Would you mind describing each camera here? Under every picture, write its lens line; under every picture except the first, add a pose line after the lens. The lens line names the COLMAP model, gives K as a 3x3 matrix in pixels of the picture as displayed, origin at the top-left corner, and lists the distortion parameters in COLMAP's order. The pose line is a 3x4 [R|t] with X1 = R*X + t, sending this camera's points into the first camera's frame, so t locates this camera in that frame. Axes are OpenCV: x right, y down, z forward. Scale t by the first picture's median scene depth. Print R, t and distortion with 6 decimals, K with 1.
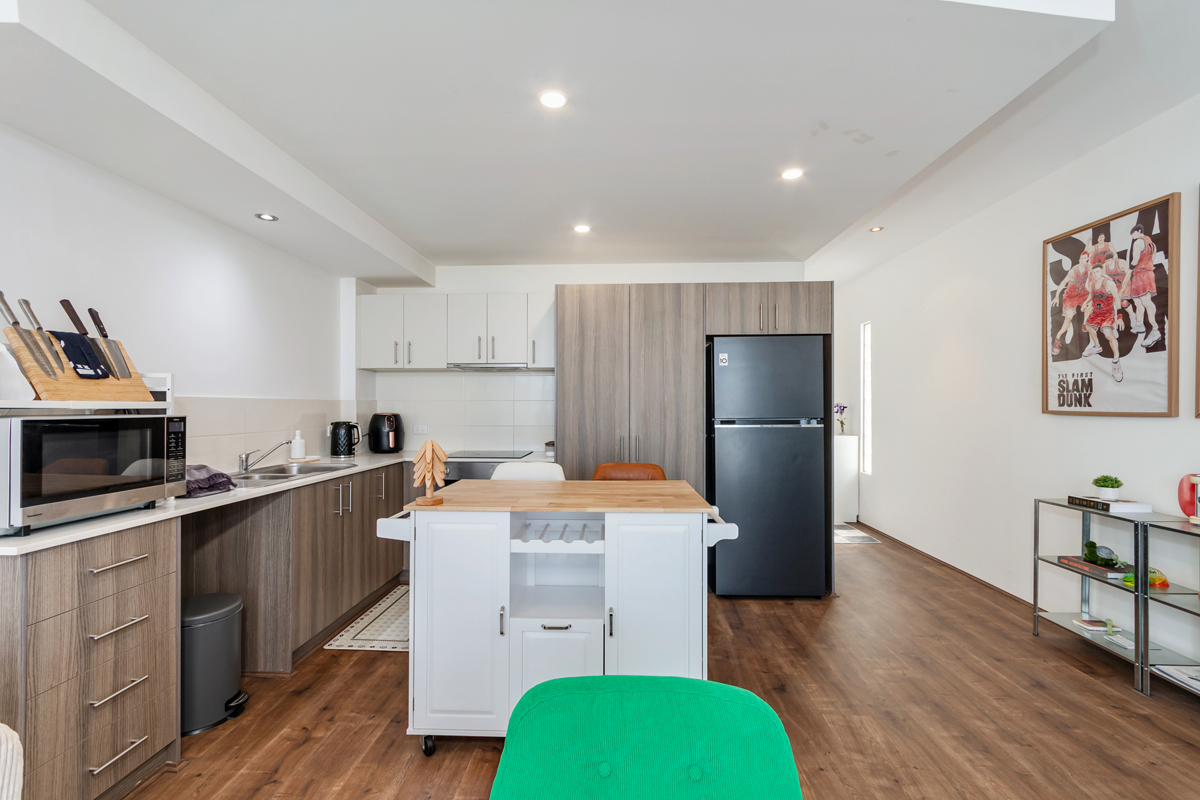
lens RADIAL K [[536.1, 0, 588.9], [0, 536.1, 406.1], [0, 0, 1]] dist [0.005951, 0.001009]
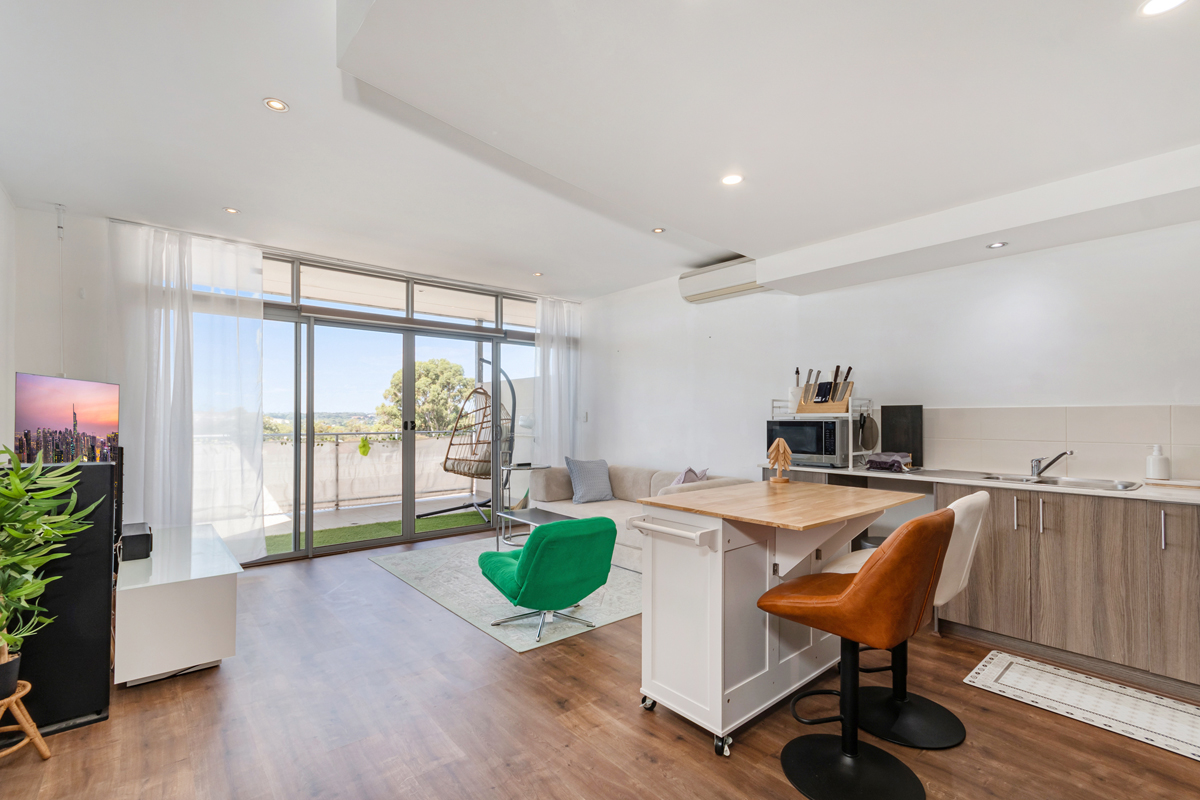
lens RADIAL K [[536.1, 0, 591.6], [0, 536.1, 411.7], [0, 0, 1]] dist [0.005951, 0.001009]
pose [[-0.736481, -0.008259, -0.676408, 0.619229], [0.001290, 0.999906, -0.013614, 0.006633], [0.676457, -0.010899, -0.736401, 1.002879]]
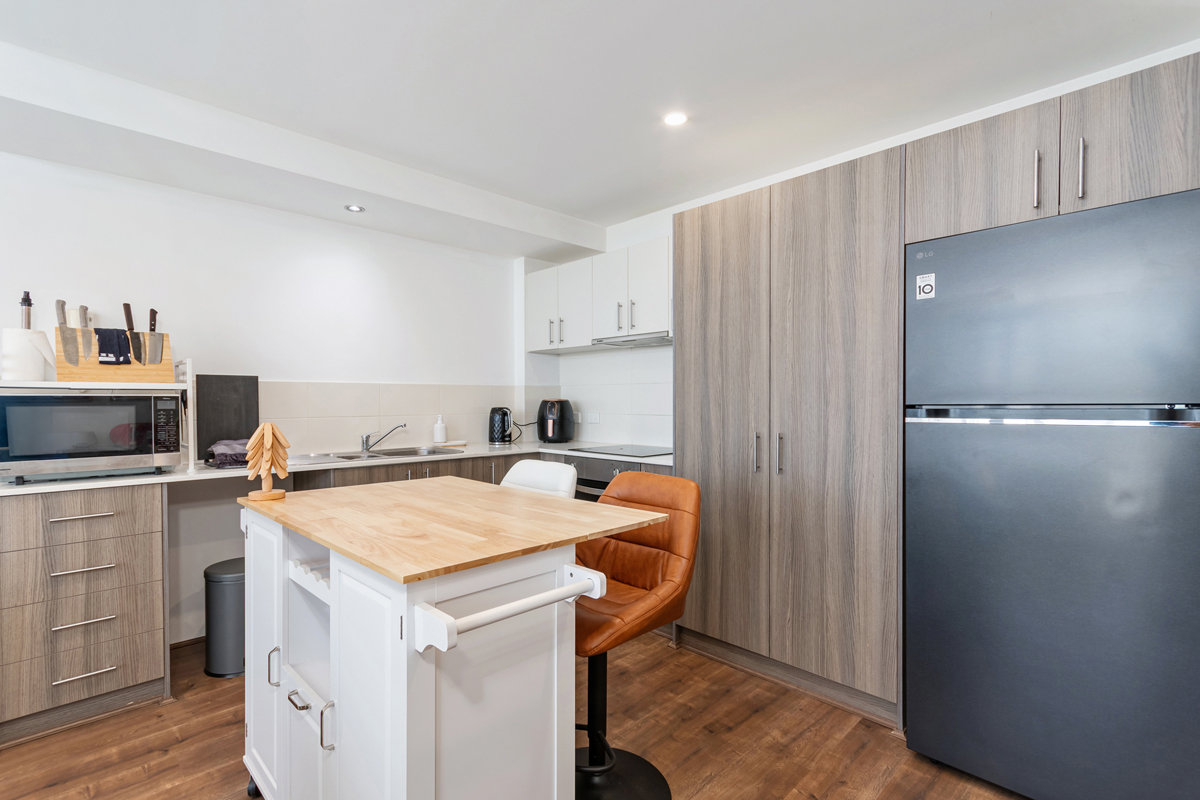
lens RADIAL K [[552.8, 0, 595.7], [0, 552.8, 410.3], [0, 0, 1]] dist [0.007314, -0.000269]
pose [[0.731795, 0.009801, -0.681454, 0.383519], [0.003939, 0.999819, 0.018610, 0.017682], [0.681513, -0.016303, 0.731624, 0.418309]]
